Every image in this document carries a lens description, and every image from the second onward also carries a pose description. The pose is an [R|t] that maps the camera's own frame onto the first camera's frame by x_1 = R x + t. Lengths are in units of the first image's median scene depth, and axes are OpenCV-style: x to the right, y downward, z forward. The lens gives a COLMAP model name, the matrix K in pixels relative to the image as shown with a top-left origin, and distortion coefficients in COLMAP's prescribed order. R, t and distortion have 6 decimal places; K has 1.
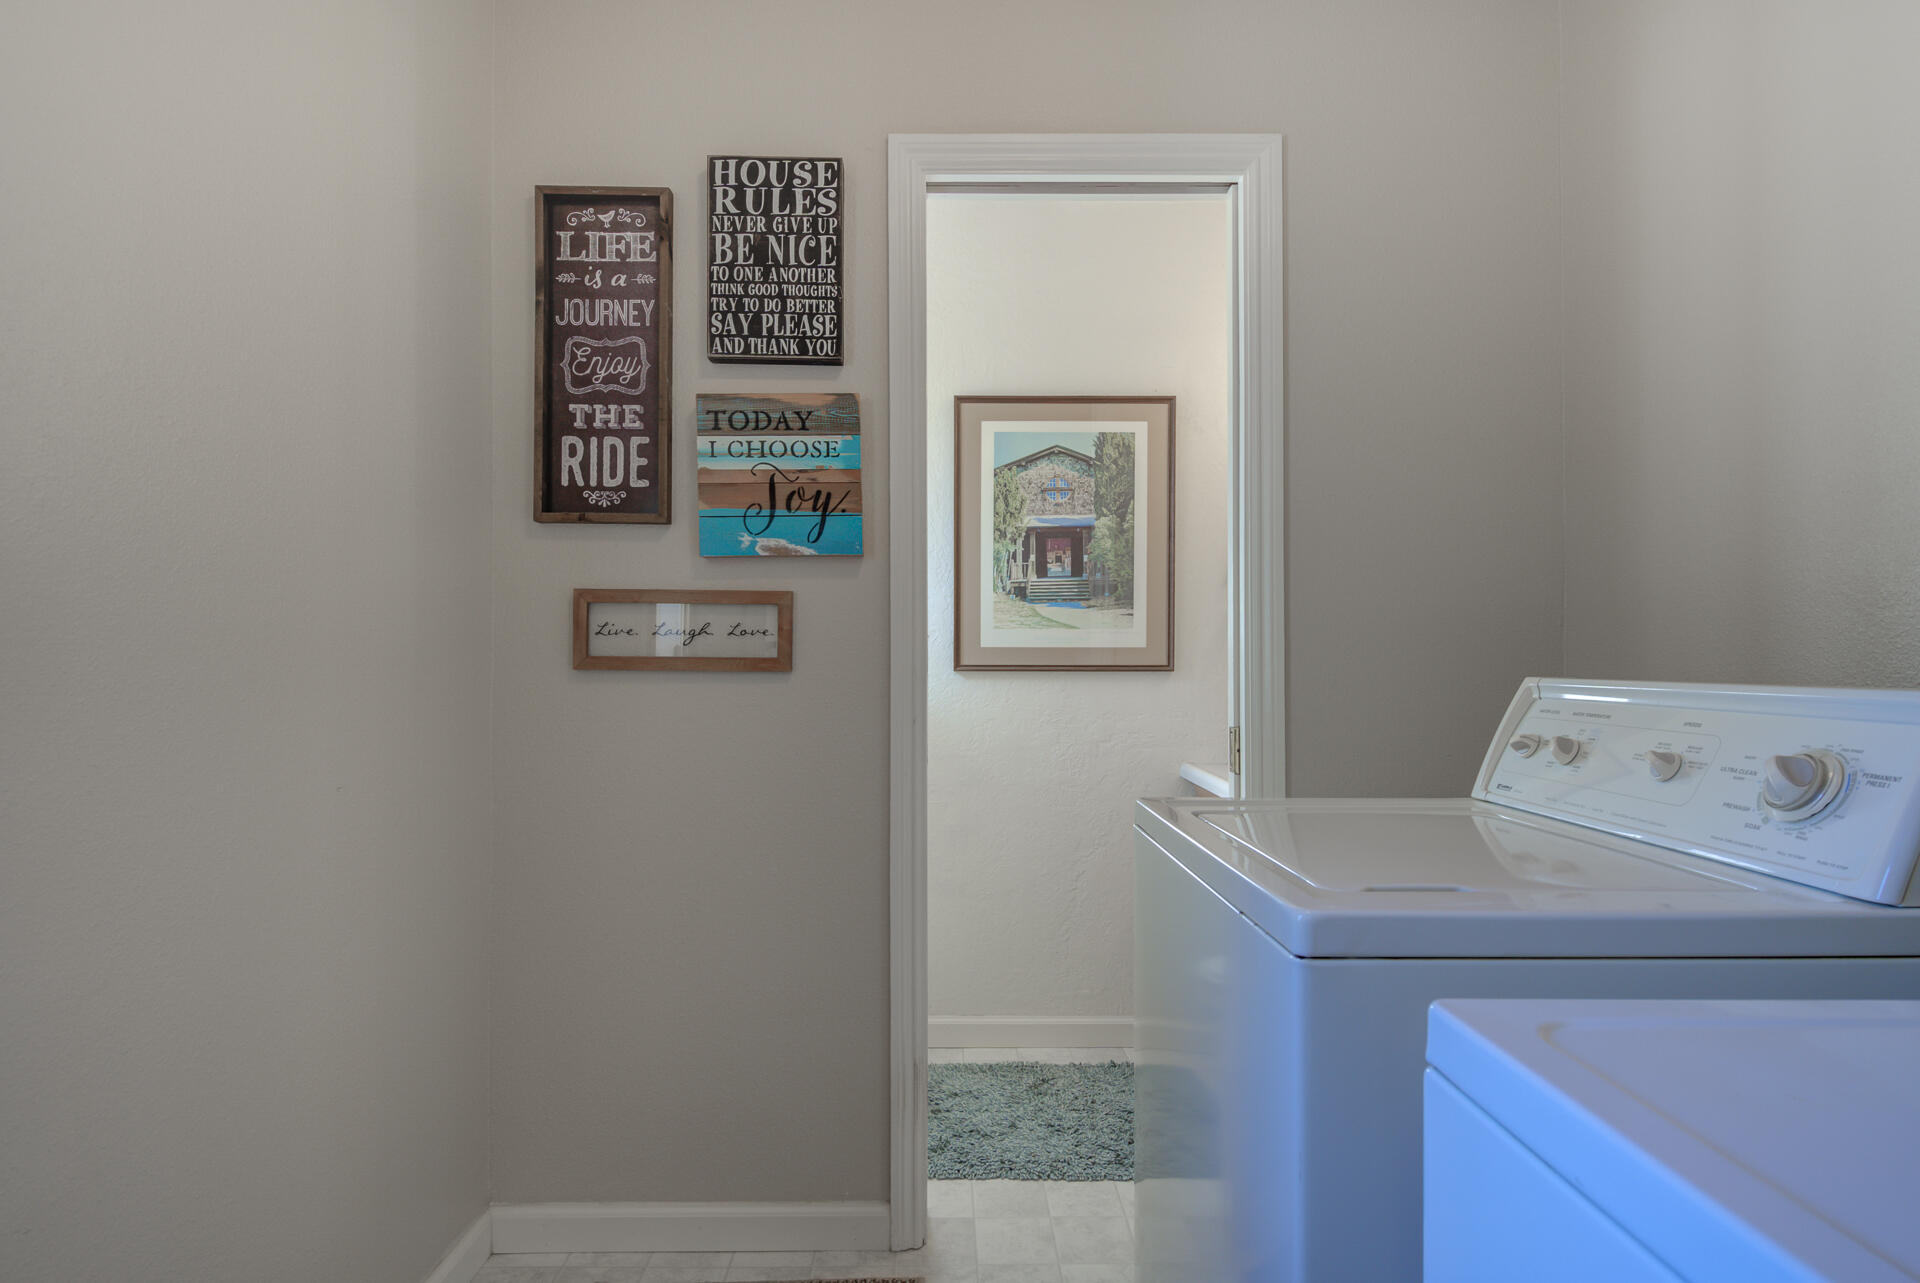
lens RADIAL K [[1005.1, 0, 957.4], [0, 1005.1, 645.2], [0, 0, 1]] dist [-0.001871, -0.001723]
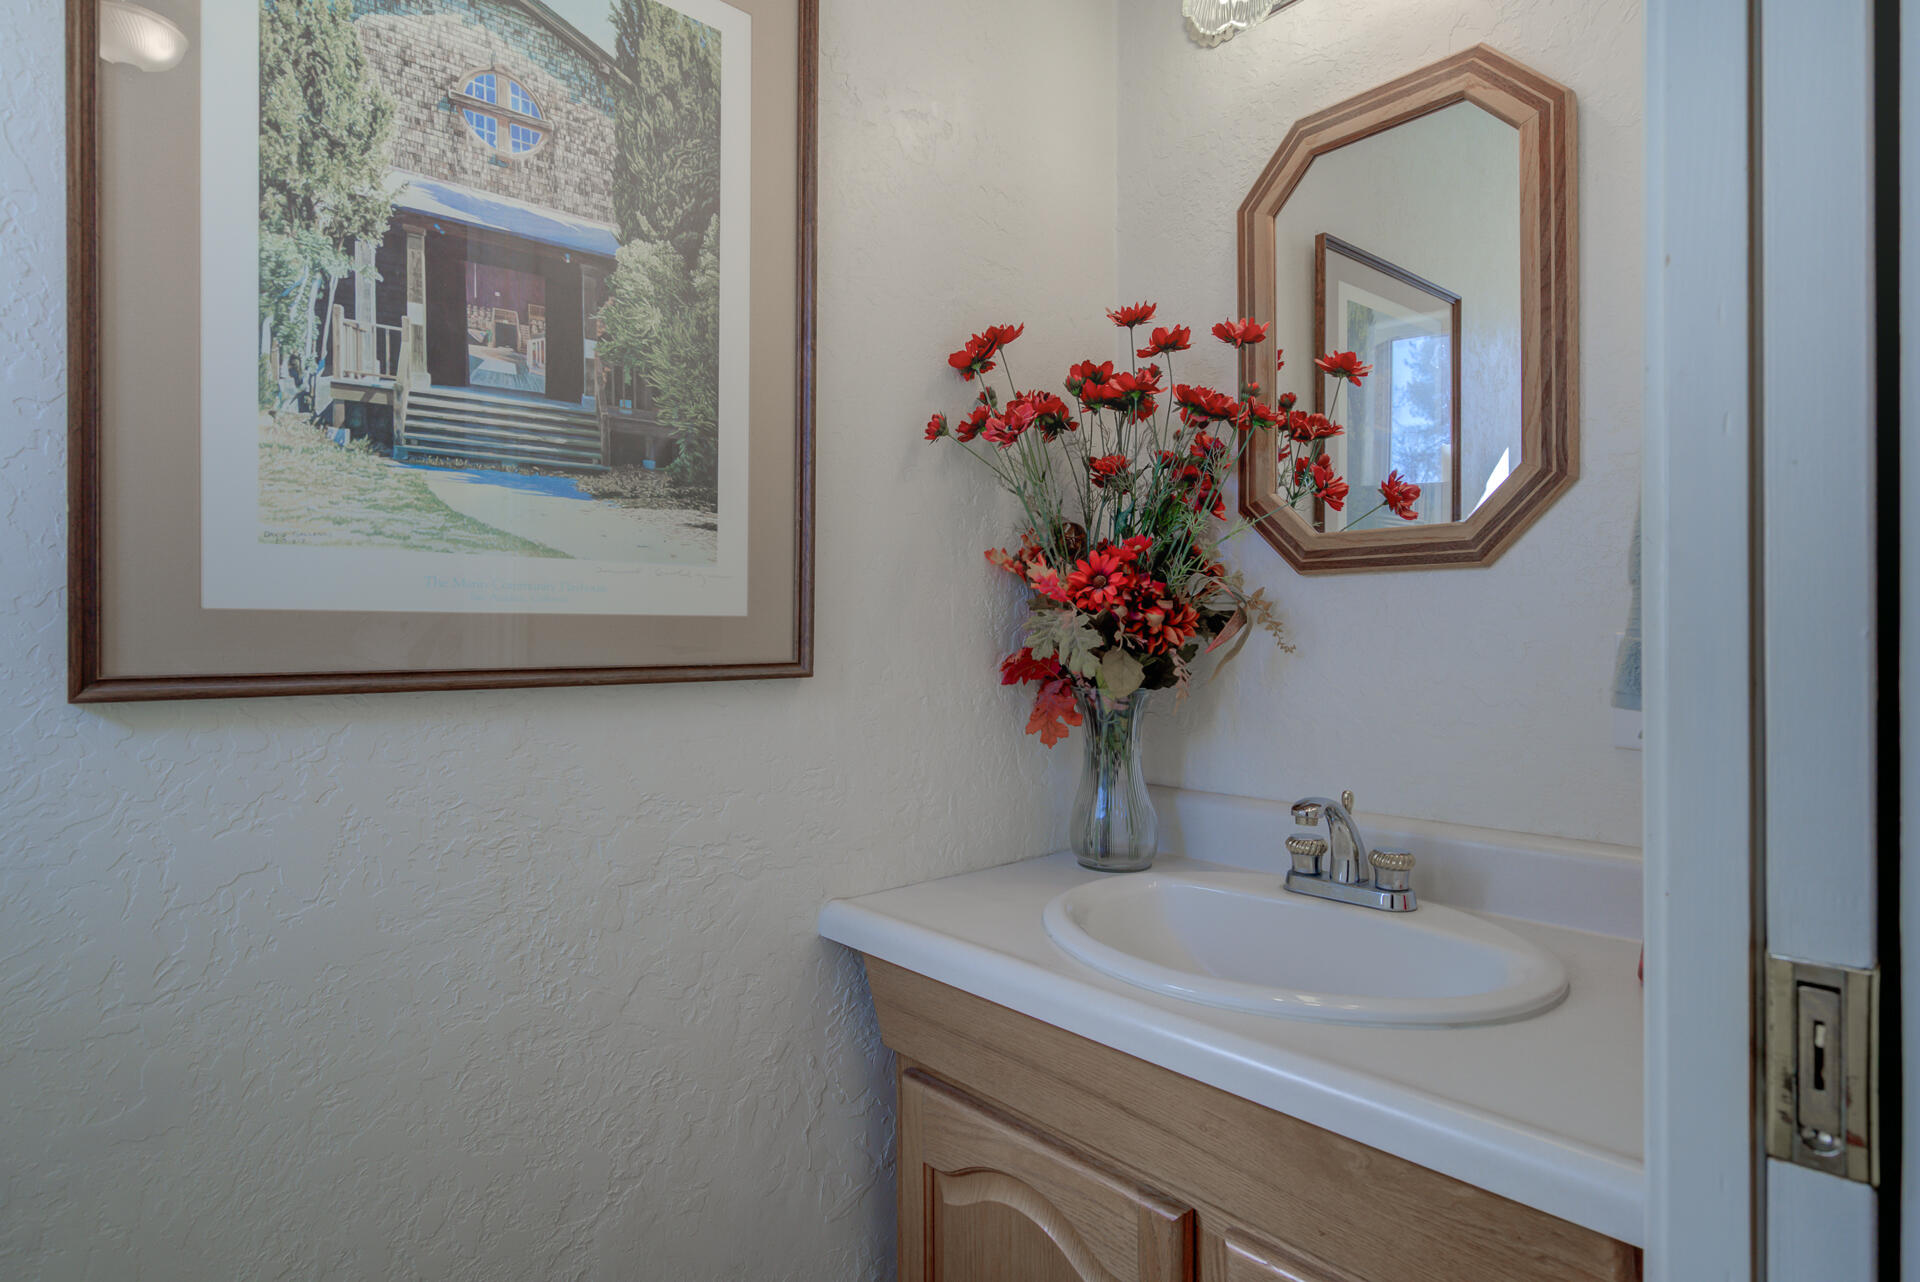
lens RADIAL K [[1005.1, 0, 965.1], [0, 1005.1, 644.6], [0, 0, 1]] dist [-0.001871, -0.001723]
pose [[0.762636, -0.008095, 0.646777, 0.005040], [0.000413, 0.999928, 0.012029, 0.008455], [-0.646828, -0.008907, 0.762584, 0.662644]]
